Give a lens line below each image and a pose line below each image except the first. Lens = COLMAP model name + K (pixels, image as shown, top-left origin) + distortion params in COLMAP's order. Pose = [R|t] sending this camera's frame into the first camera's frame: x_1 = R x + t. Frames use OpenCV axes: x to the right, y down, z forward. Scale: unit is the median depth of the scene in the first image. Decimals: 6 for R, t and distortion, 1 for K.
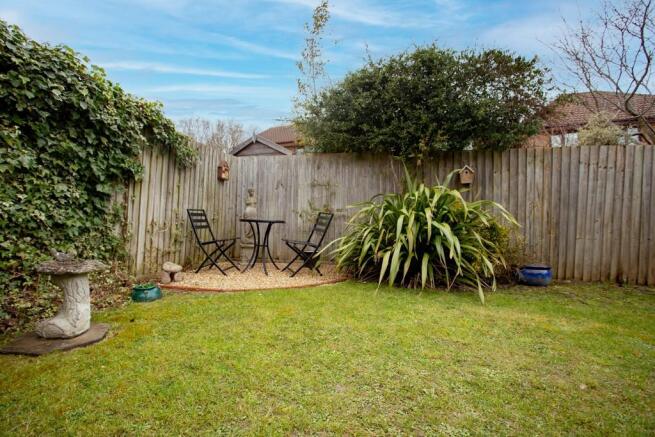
lens RADIAL K [[326.4, 0, 326.7], [0, 326.4, 222.3], [0, 0, 1]] dist [-0.001071, 0.000060]
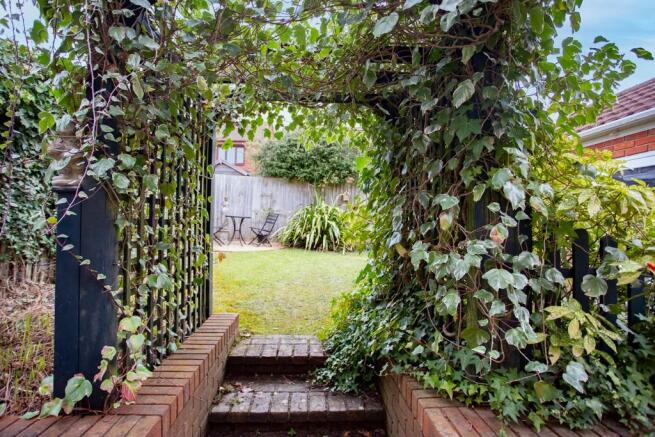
lens RADIAL K [[326.4, 0, 326.7], [0, 326.4, 222.3], [0, 0, 1]] dist [-0.001071, 0.000060]
pose [[0.953670, 0.031423, 0.299210, -0.305492], [-0.039799, 0.998967, 0.021937, -0.035015], [-0.298212, -0.032829, 0.953935, -0.972335]]
